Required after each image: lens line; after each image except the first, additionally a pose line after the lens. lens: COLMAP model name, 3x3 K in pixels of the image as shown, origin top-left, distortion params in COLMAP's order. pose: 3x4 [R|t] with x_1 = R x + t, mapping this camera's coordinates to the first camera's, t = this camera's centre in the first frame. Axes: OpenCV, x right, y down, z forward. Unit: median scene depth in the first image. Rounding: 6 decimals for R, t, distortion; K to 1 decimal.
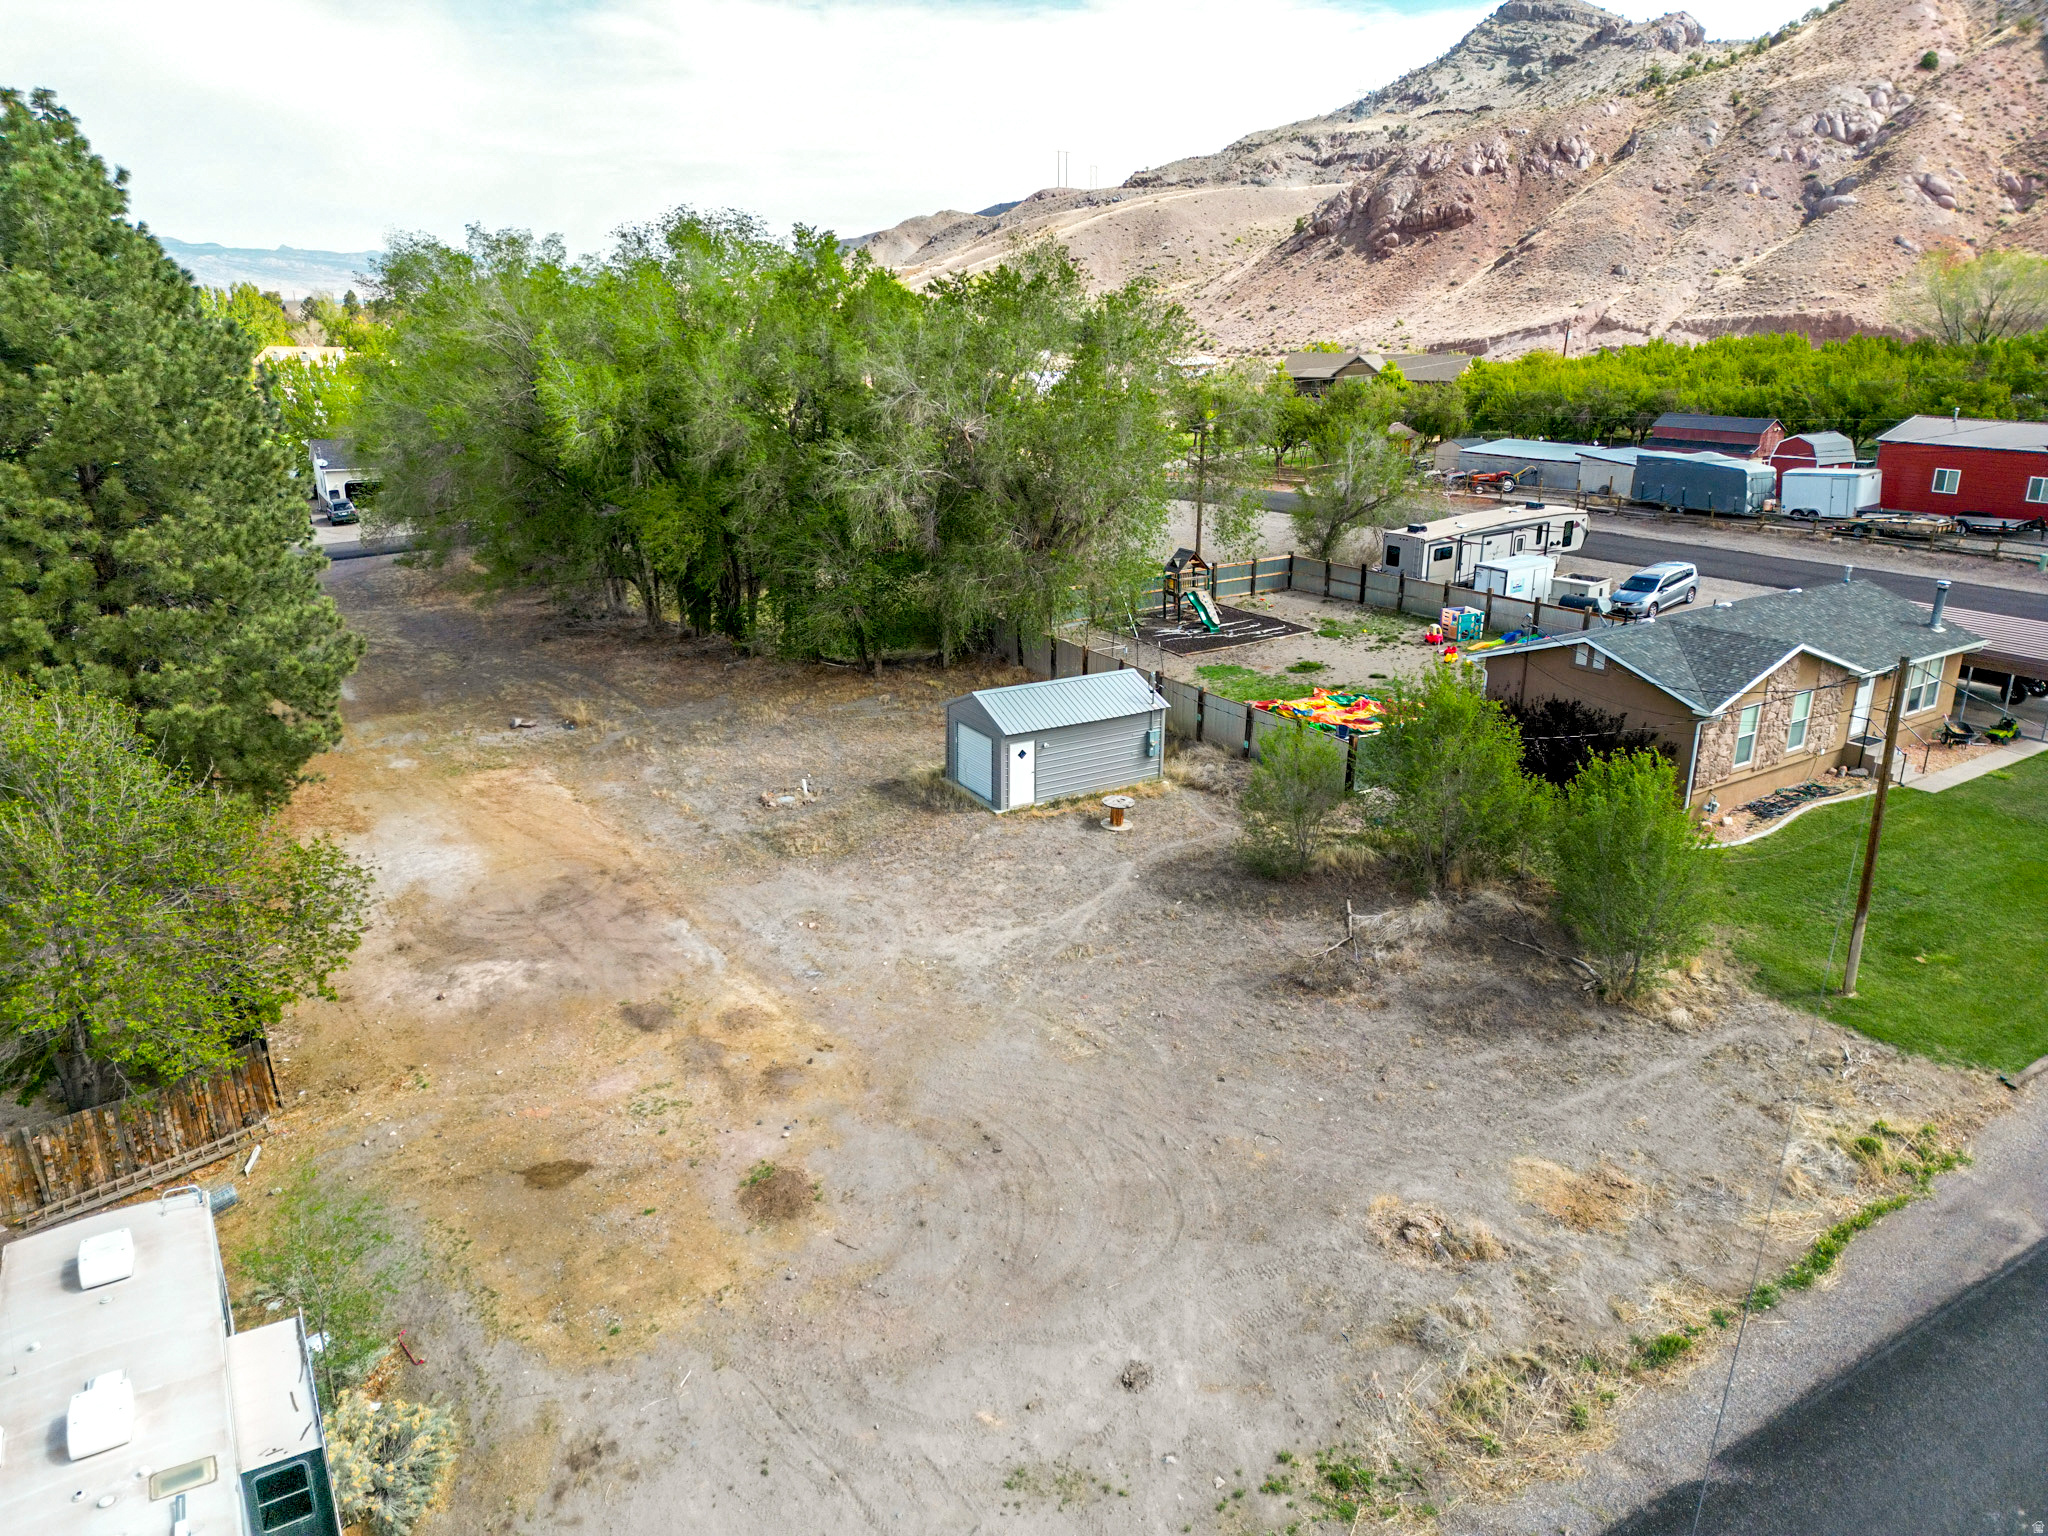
lens RADIAL K [[1421.4, 0, 1024.0], [0, 1421.4, 768.0], [0, 0, 1]] dist [0.074762, -0.061855]
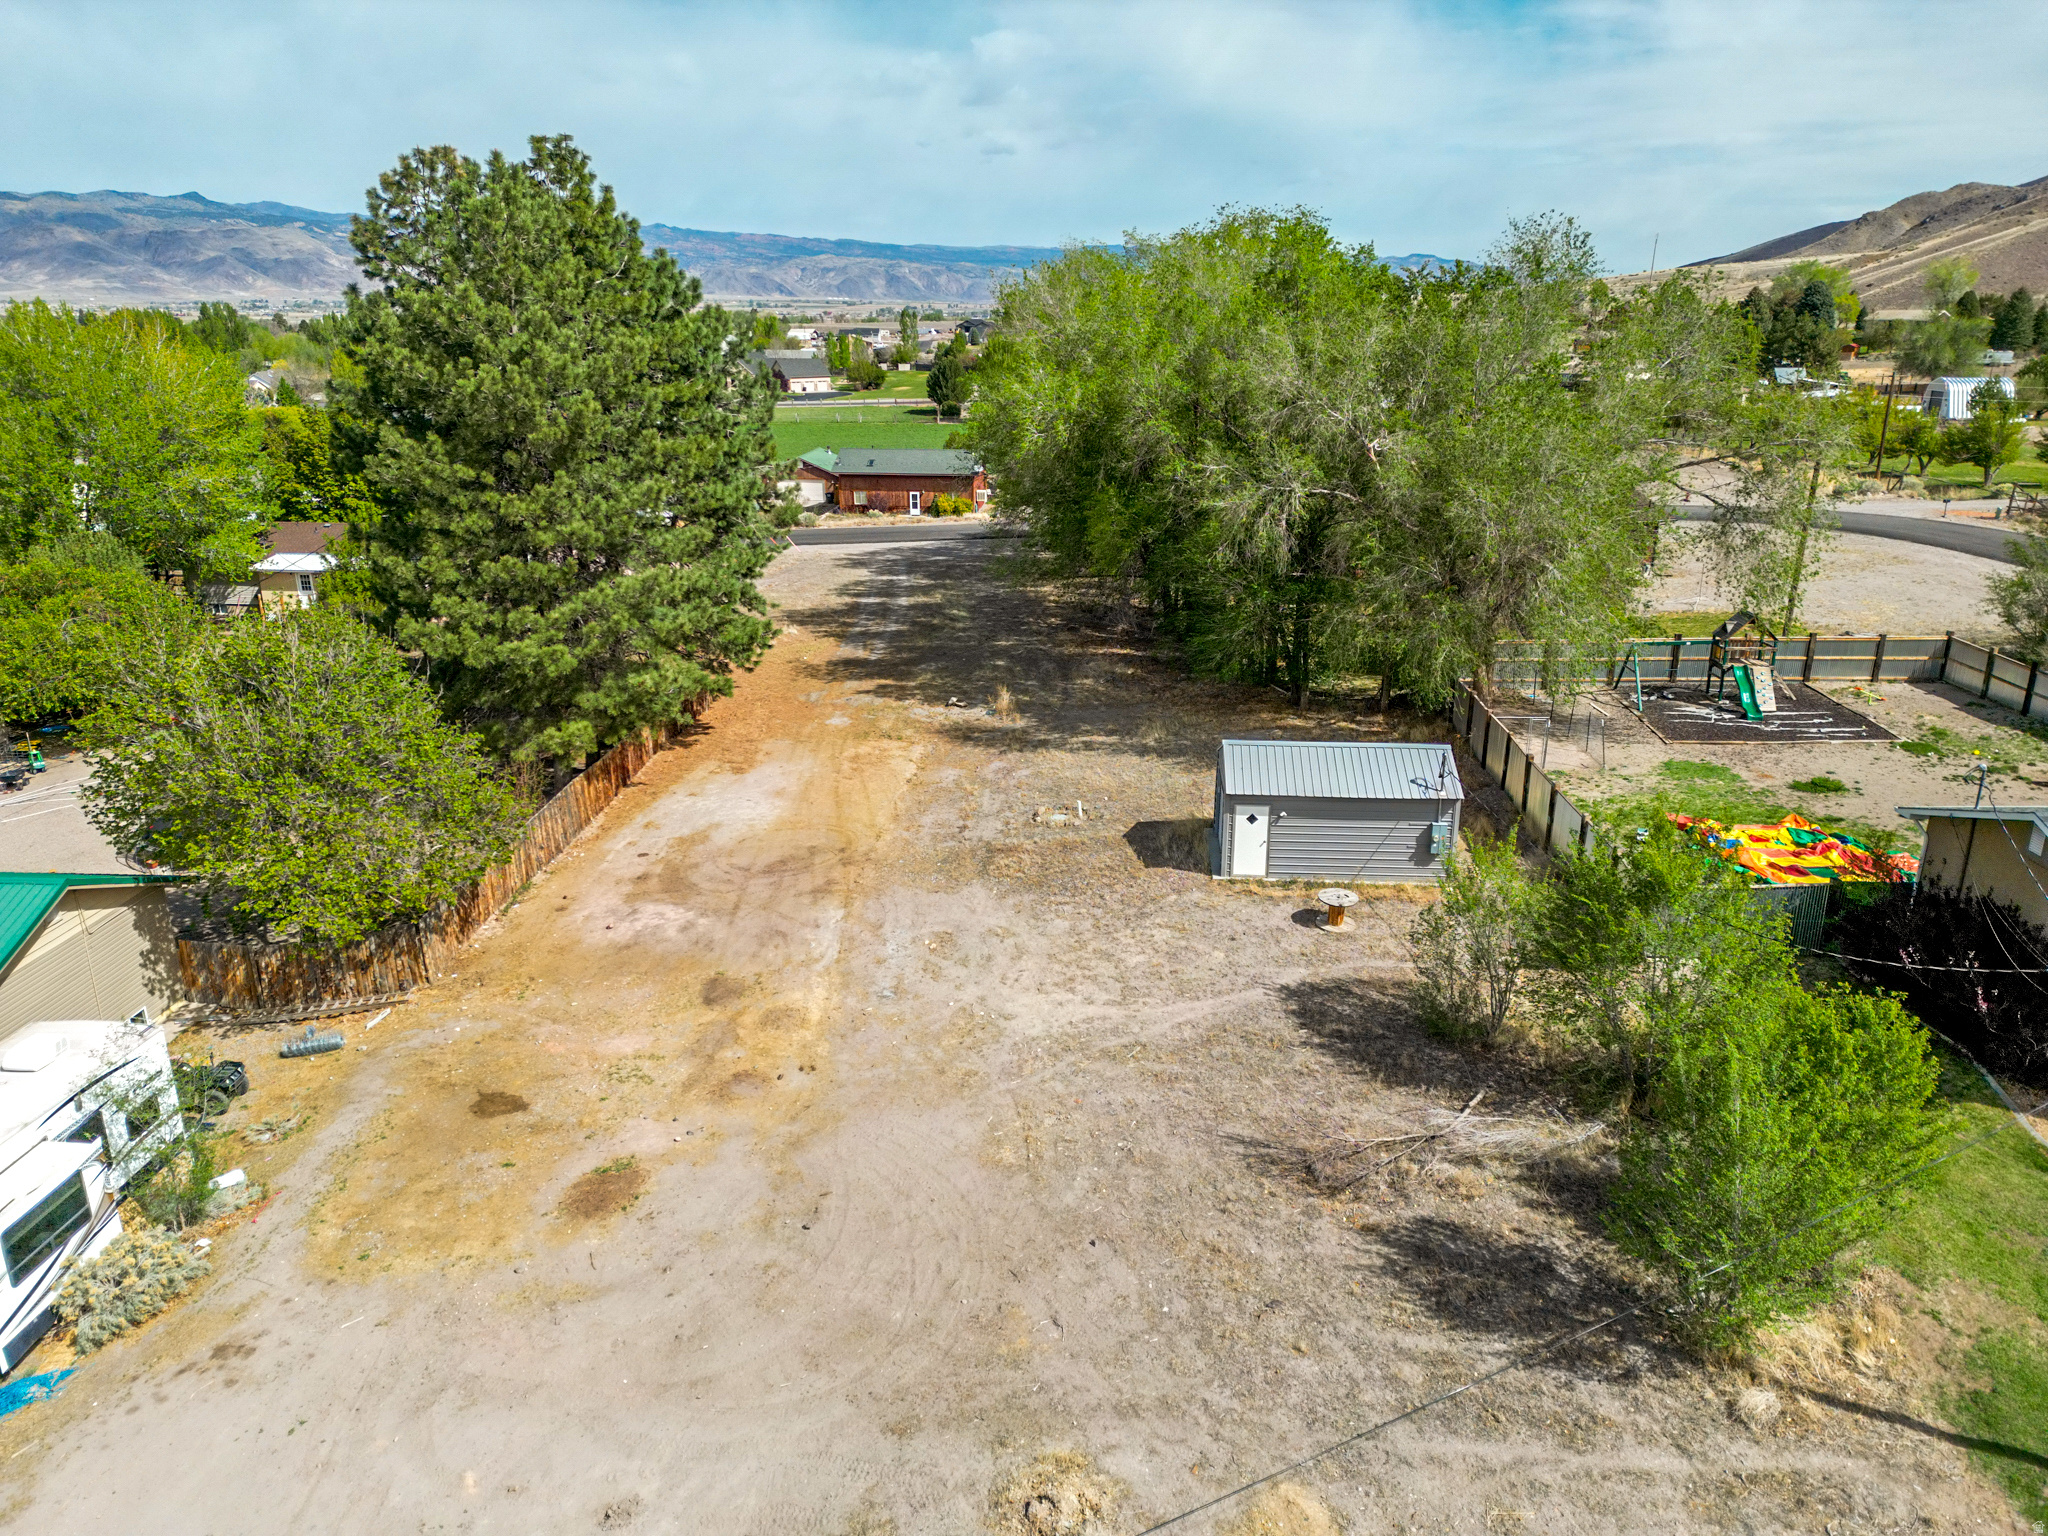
lens RADIAL K [[1421.4, 0, 1024.0], [0, 1421.4, 768.0], [0, 0, 1]] dist [0.074762, -0.061855]
pose [[0.823507, 0.177802, -0.538723, 0.358727], [-0.176293, 0.982806, 0.054883, -0.065661], [0.539219, 0.049777, 0.840693, 0.185631]]
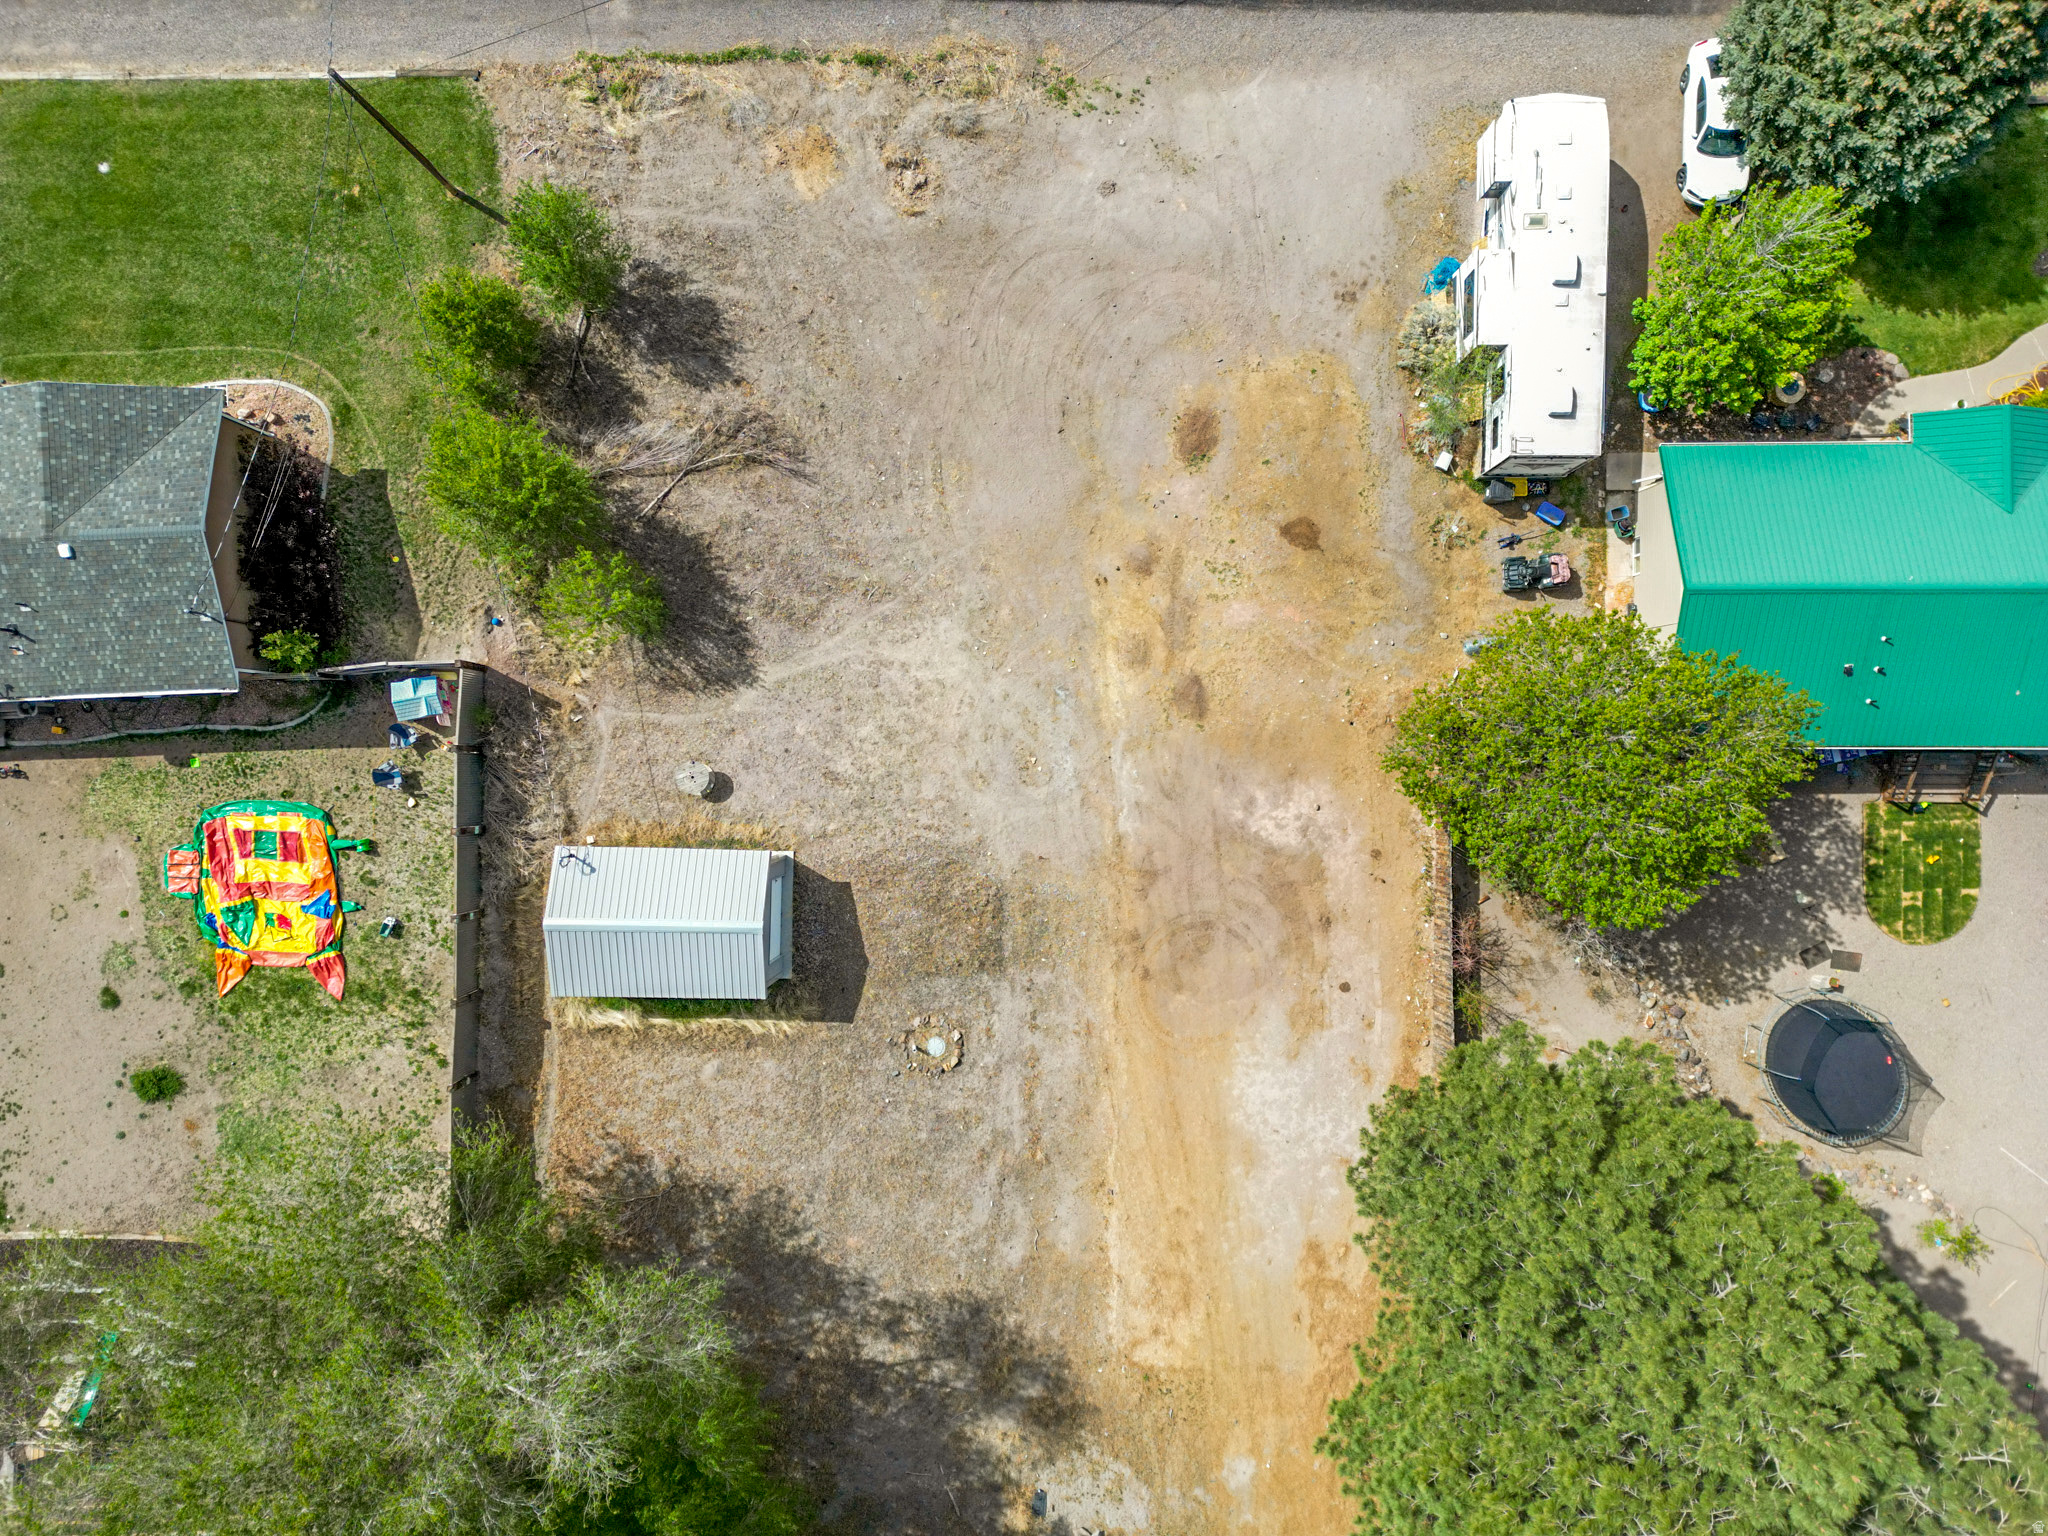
lens RADIAL K [[1421.4, 0, 1024.0], [0, 1421.4, 768.0], [0, 0, 1]] dist [0.074762, -0.061855]
pose [[-0.850948, -0.525130, 0.011187, -0.141615], [0.174156, -0.261990, 0.949226, -0.898475], [-0.495537, 0.809691, 0.314395, 0.565497]]
